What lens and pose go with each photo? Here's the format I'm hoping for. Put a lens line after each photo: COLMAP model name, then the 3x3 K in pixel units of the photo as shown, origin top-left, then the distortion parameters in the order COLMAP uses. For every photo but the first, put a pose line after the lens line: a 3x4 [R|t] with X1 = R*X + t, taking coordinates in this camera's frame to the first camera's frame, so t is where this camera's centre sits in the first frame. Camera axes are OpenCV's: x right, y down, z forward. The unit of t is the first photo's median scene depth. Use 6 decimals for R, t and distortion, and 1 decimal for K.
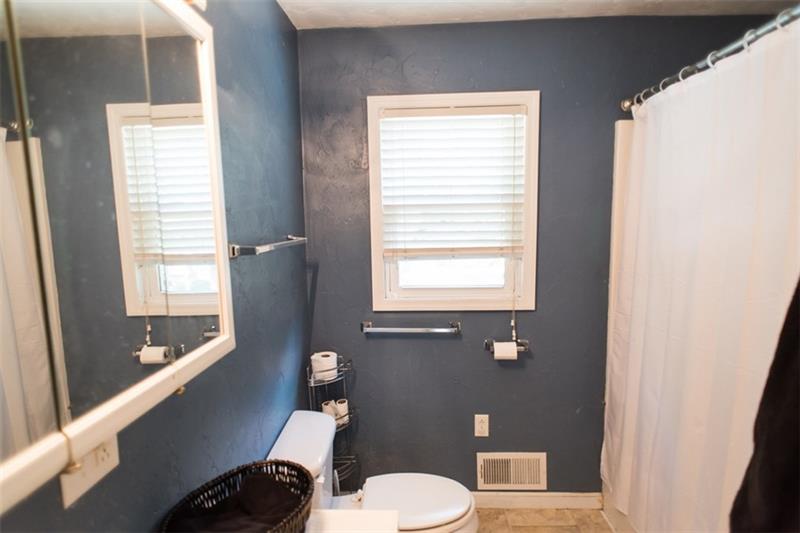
lens RADIAL K [[438.6, 0, 399.9], [0, 438.6, 268.3], [0, 0, 1]] dist [0.014257, -0.007222]
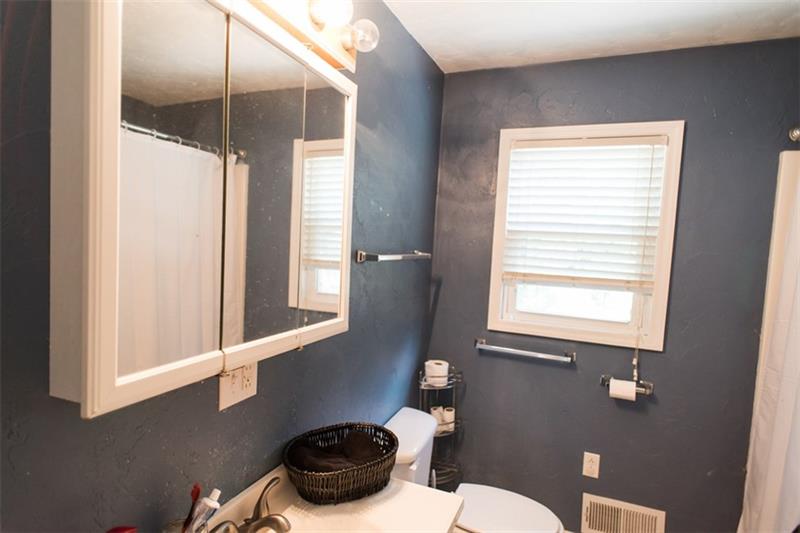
lens RADIAL K [[438.6, 0, 398.9], [0, 438.6, 266.8], [0, 0, 1]] dist [0.014257, -0.007222]
pose [[0.937556, 0.087404, -0.336675, 0.083626], [-0.108560, 0.993094, -0.044496, 0.019680], [0.330461, 0.078267, 0.940569, -0.073687]]
